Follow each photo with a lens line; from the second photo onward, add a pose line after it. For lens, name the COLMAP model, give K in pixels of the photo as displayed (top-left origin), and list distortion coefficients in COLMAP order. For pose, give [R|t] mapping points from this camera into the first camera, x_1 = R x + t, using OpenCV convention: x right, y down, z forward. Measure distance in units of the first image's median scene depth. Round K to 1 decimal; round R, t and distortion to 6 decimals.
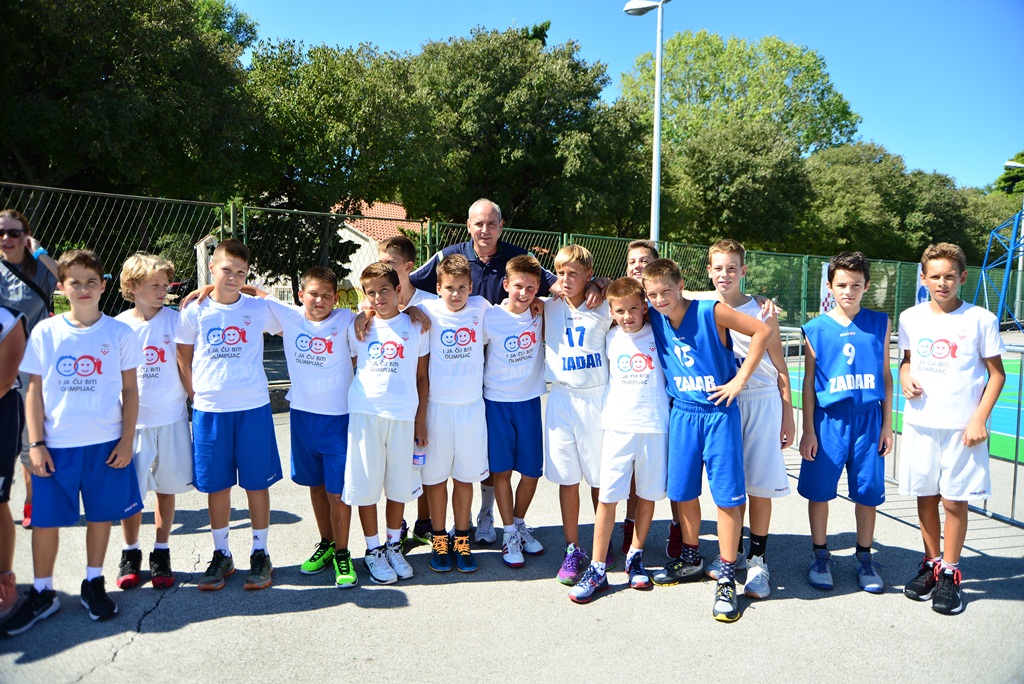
lens RADIAL K [[685.1, 0, 512.0], [0, 685.1, 342.0], [0, 0, 1]] dist [-0.001243, 0.002918]
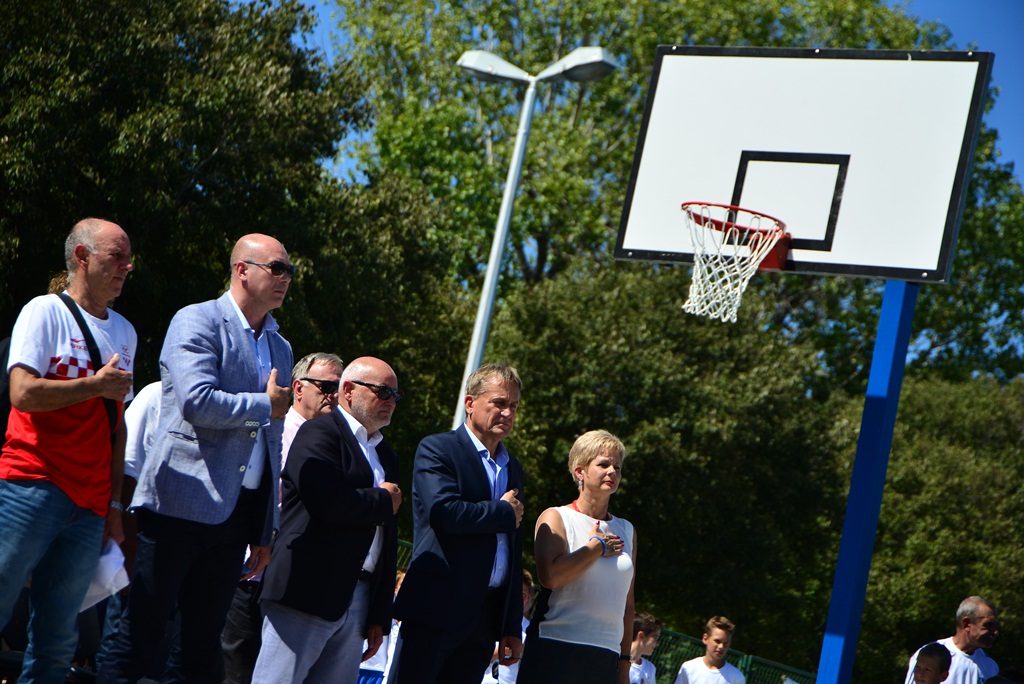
lens RADIAL K [[3246.3, 0, 512.0], [0, 3246.3, 342.0], [0, 0, 1]] dist [-0.136484, -1.374751]
pose [[0.940245, 0.225421, 0.255197, -0.171028], [-0.173422, 0.962019, -0.210818, 0.084989], [-0.293027, 0.153963, 0.943626, -0.563357]]
